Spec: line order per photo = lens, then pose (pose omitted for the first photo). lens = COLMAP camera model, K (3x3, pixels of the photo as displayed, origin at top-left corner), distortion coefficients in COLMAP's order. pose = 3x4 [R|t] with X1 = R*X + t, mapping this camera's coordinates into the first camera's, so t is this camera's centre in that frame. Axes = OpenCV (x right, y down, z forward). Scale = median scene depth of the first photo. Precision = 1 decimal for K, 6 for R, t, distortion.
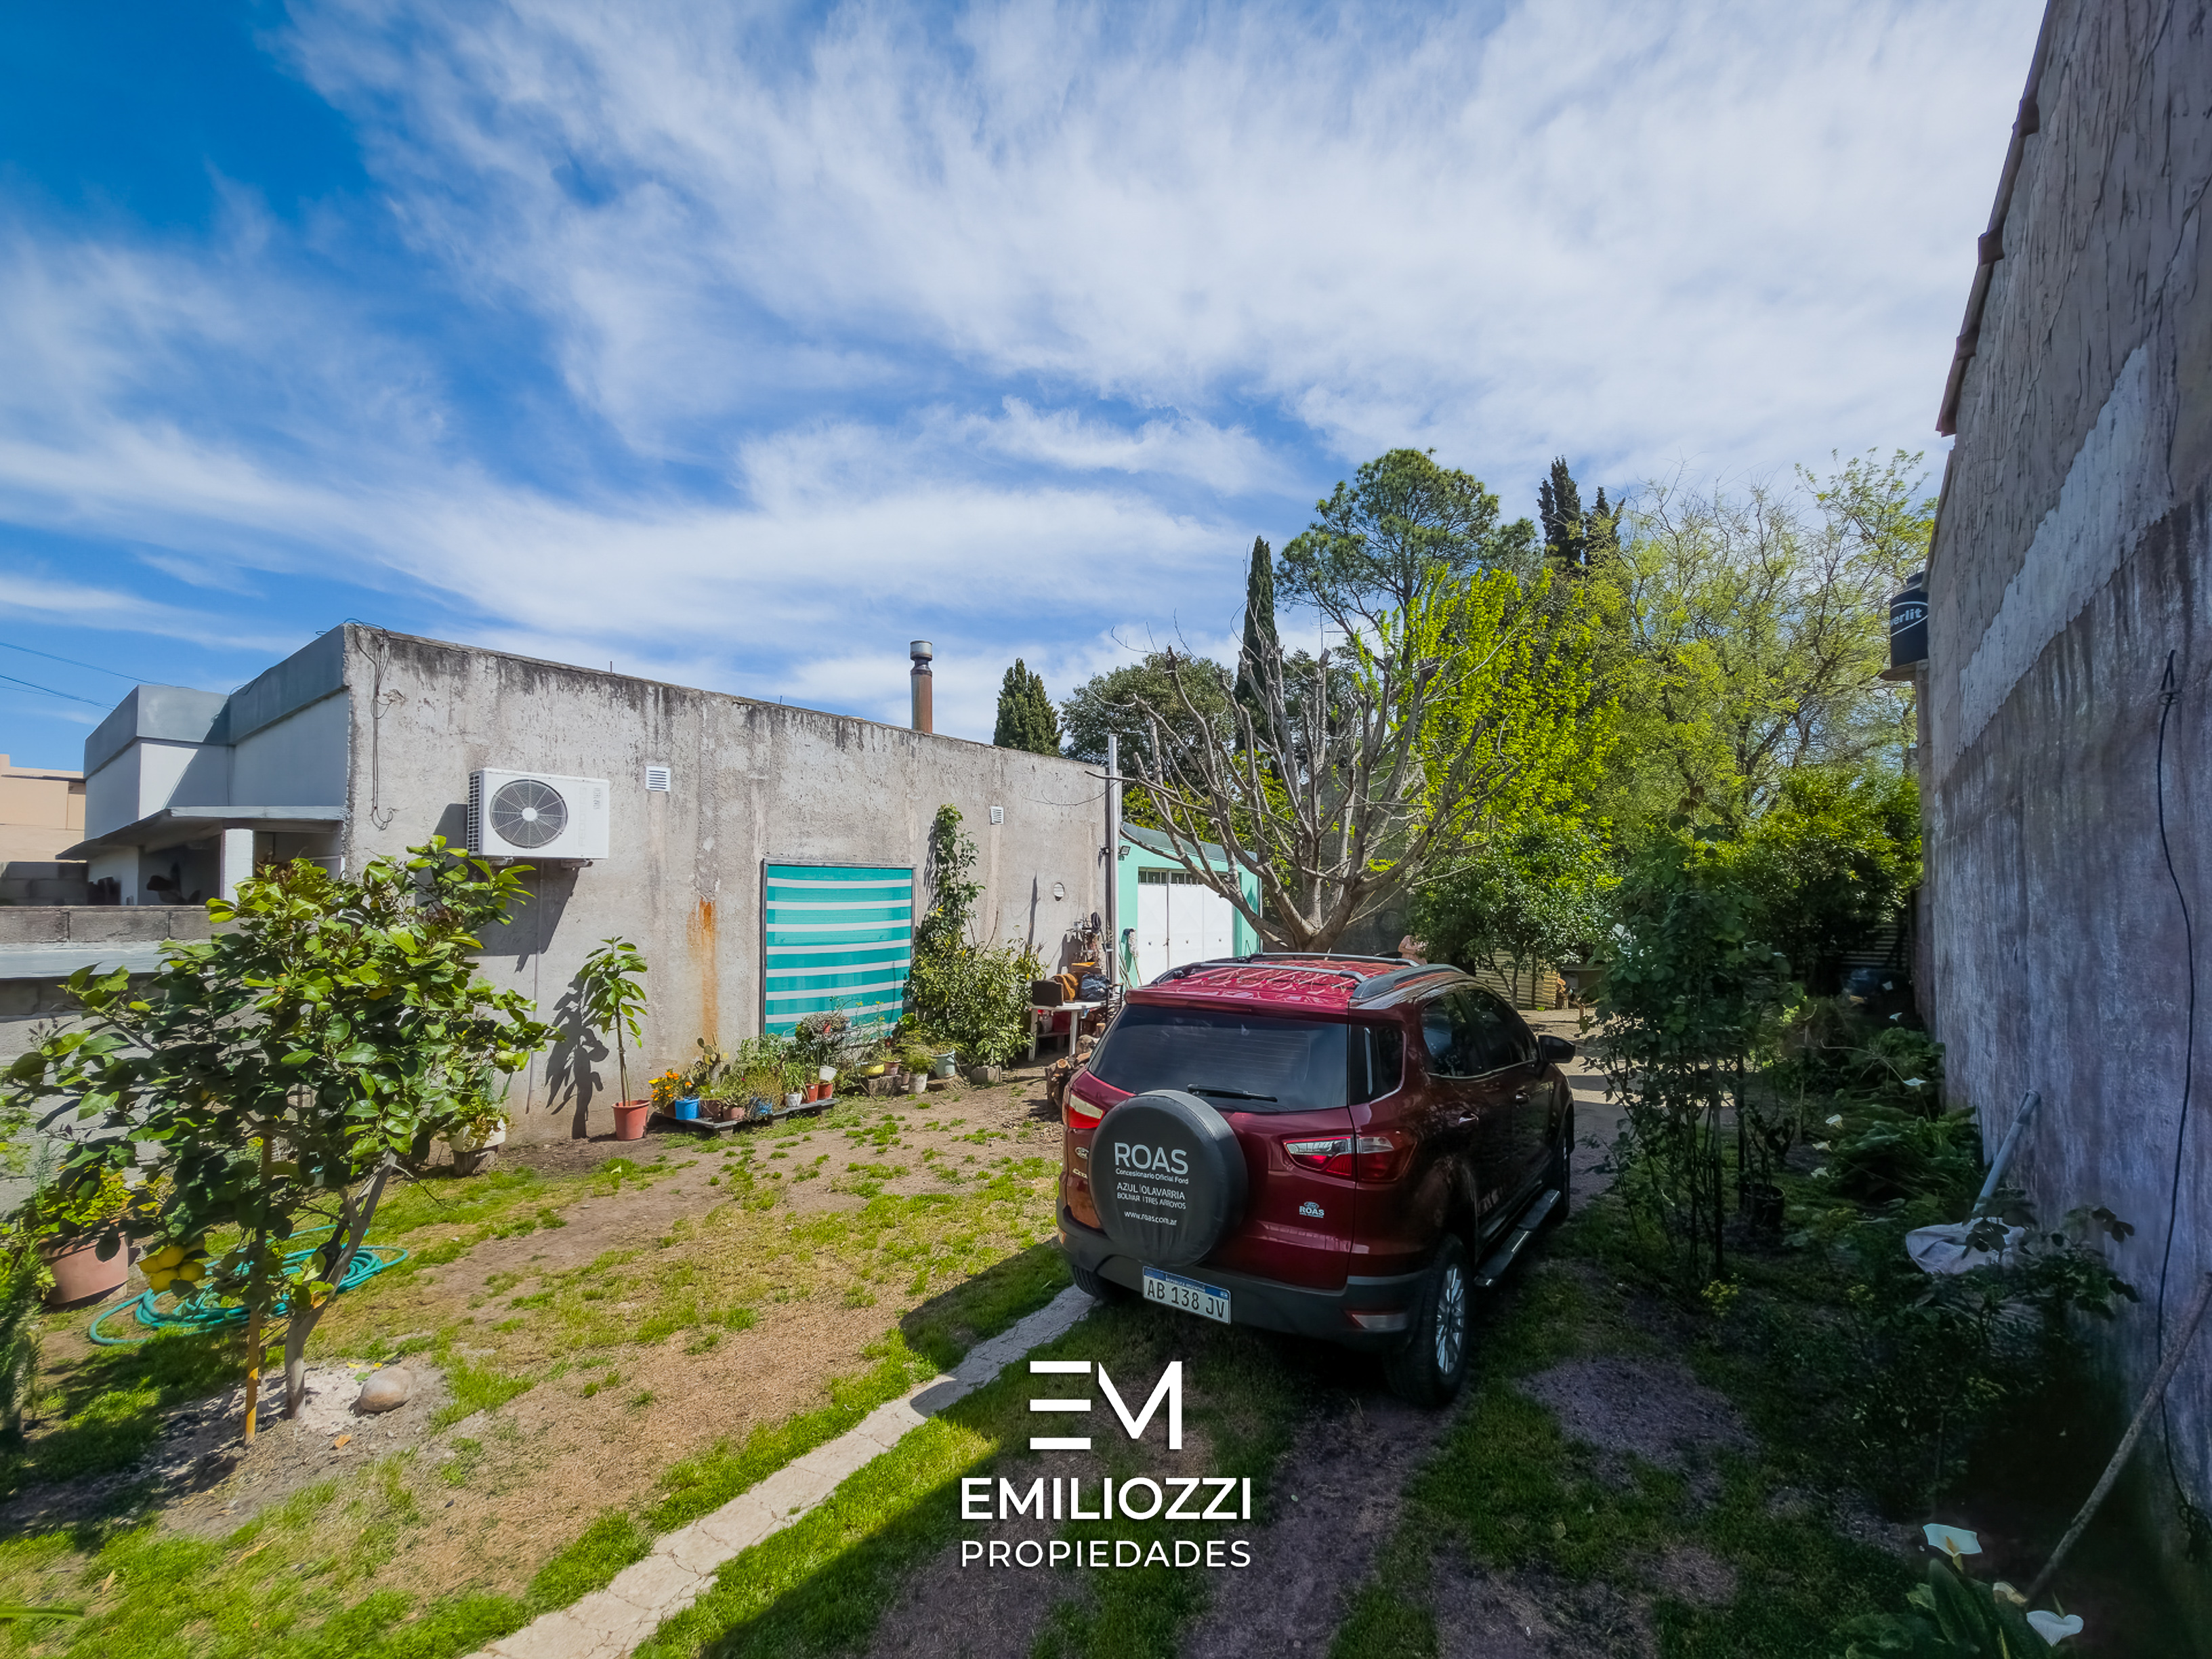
lens RADIAL K [[916.2, 0, 1168.6], [0, 916.2, 897.4], [0, 0, 1]] dist [0.004088, -0.000122]
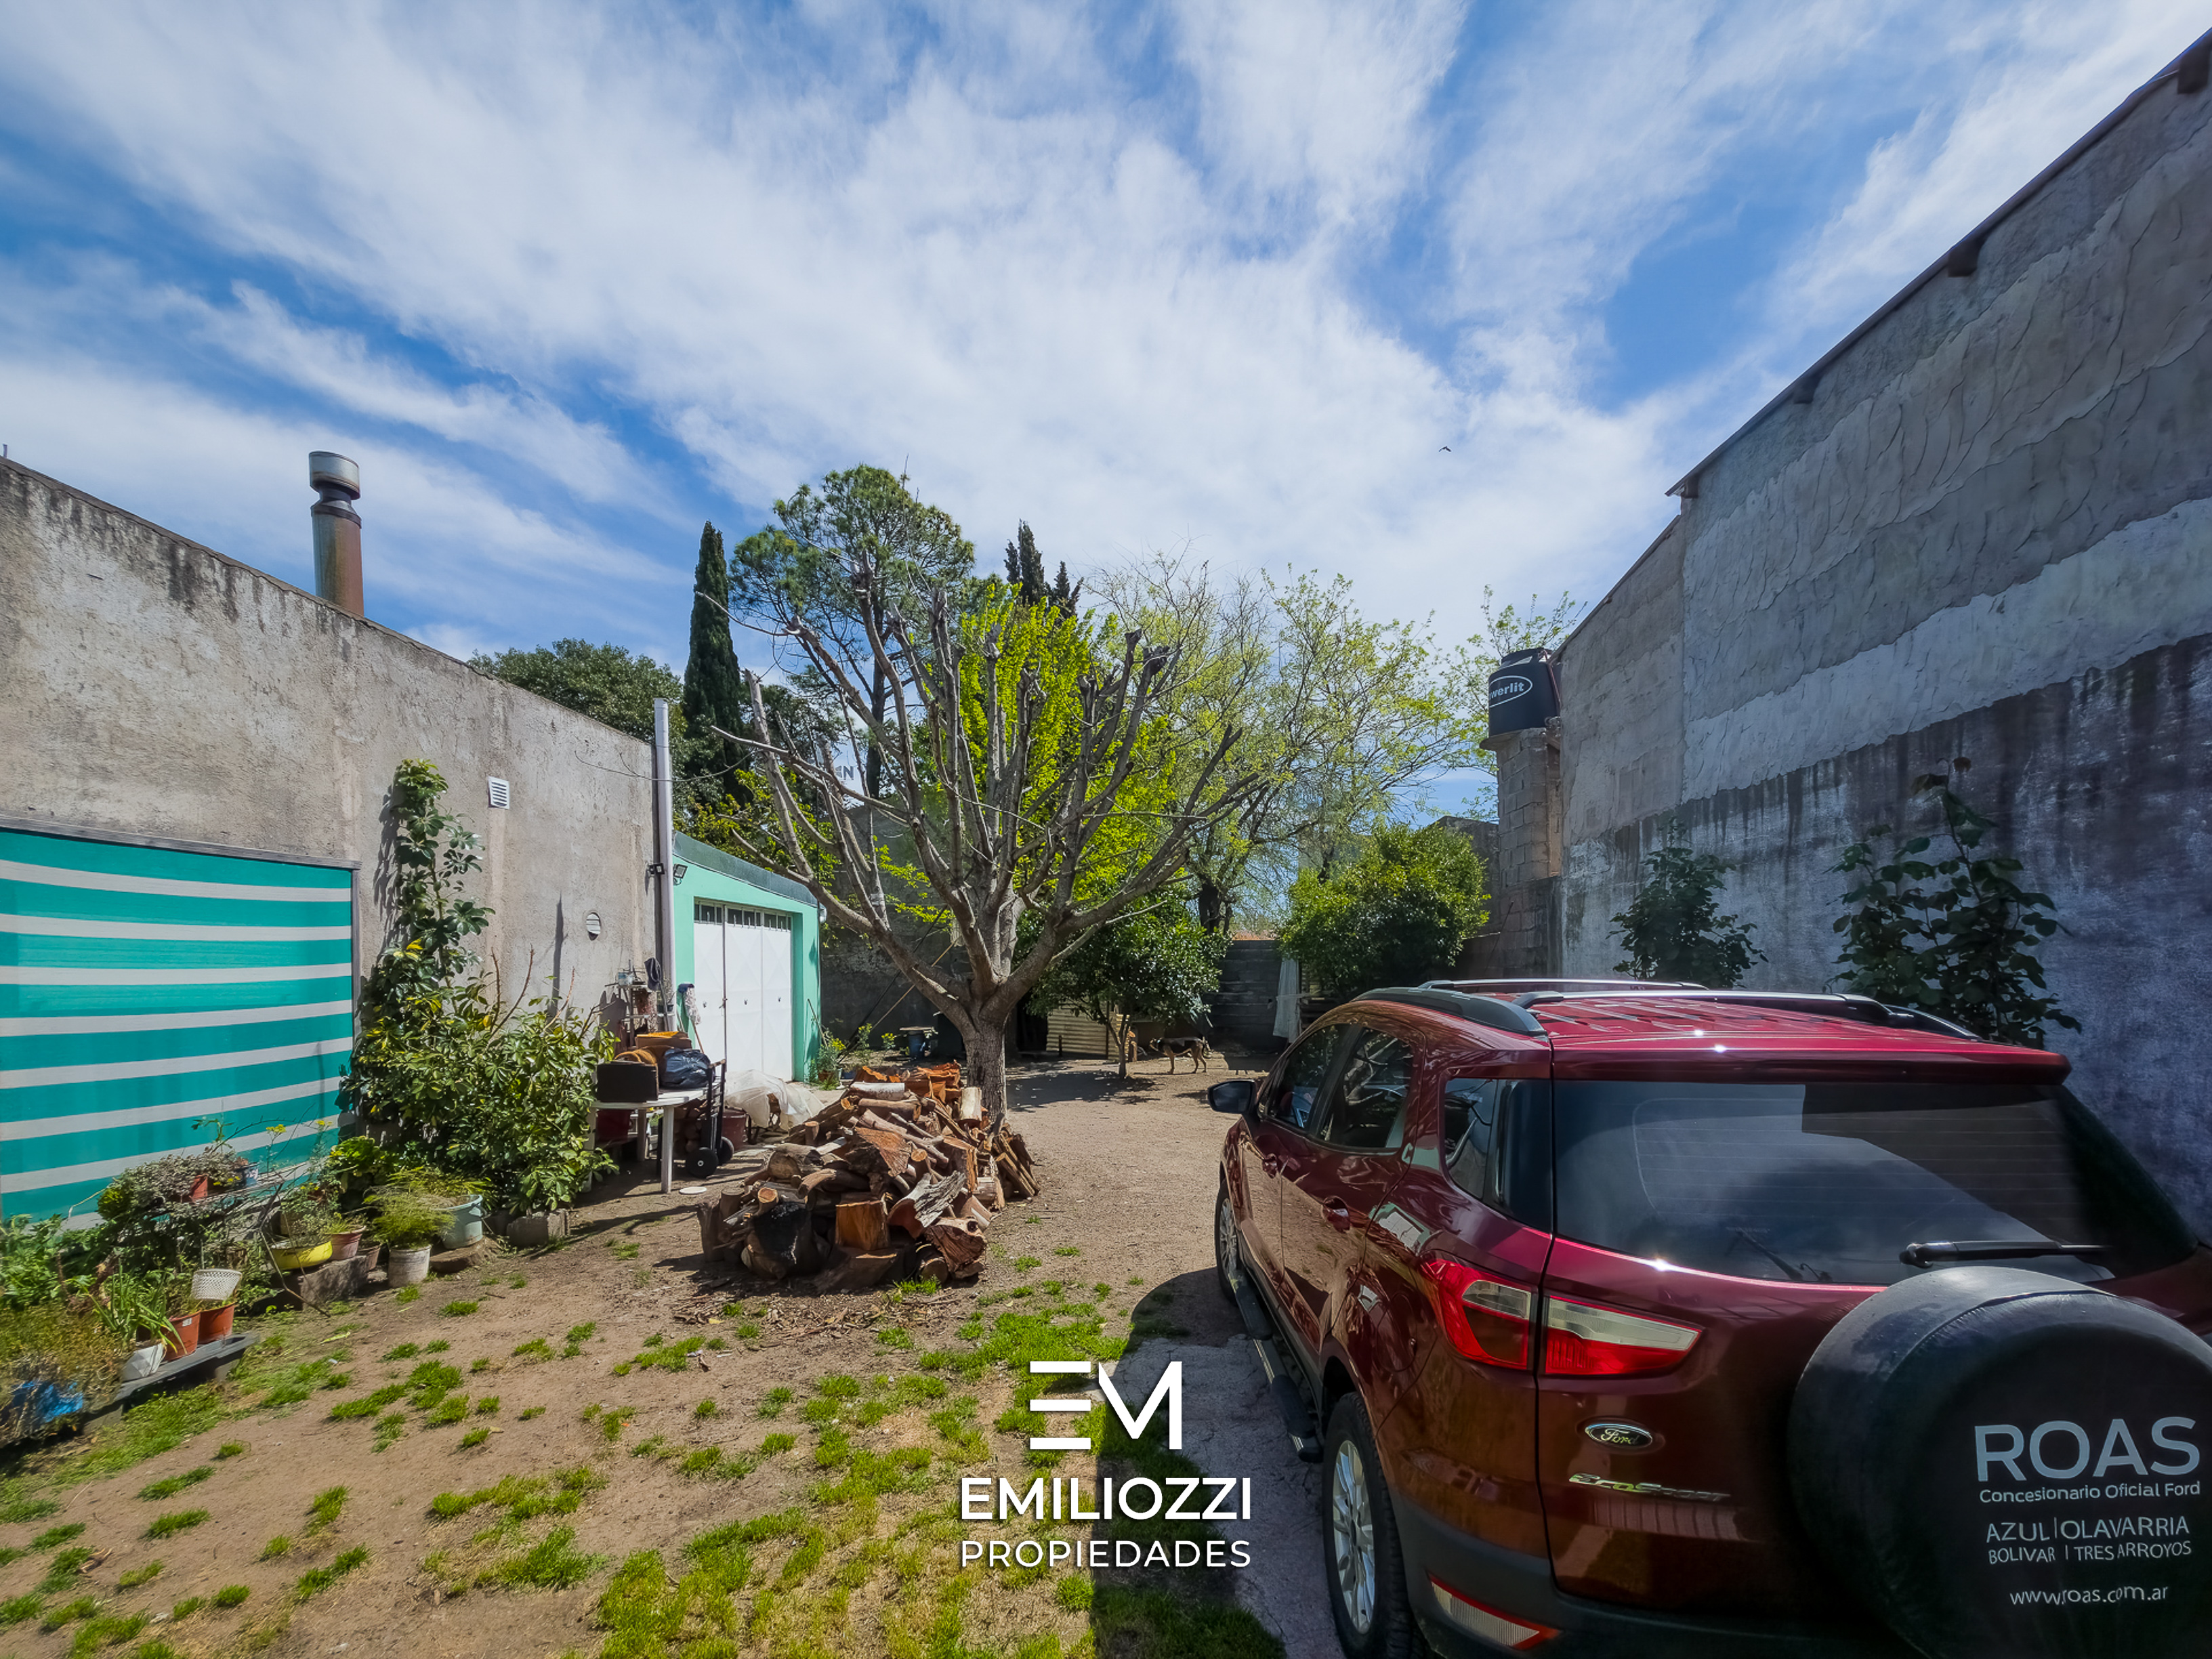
lens RADIAL K [[916.2, 0, 1099.4], [0, 916.2, 973.5], [0, 0, 1]] dist [0.004088, -0.000122]
pose [[0.840601, -0.004639, 0.541635, -0.215611], [-0.001374, 0.999942, 0.010697, 0.025344], [-0.541653, -0.009736, 0.840546, 0.319158]]
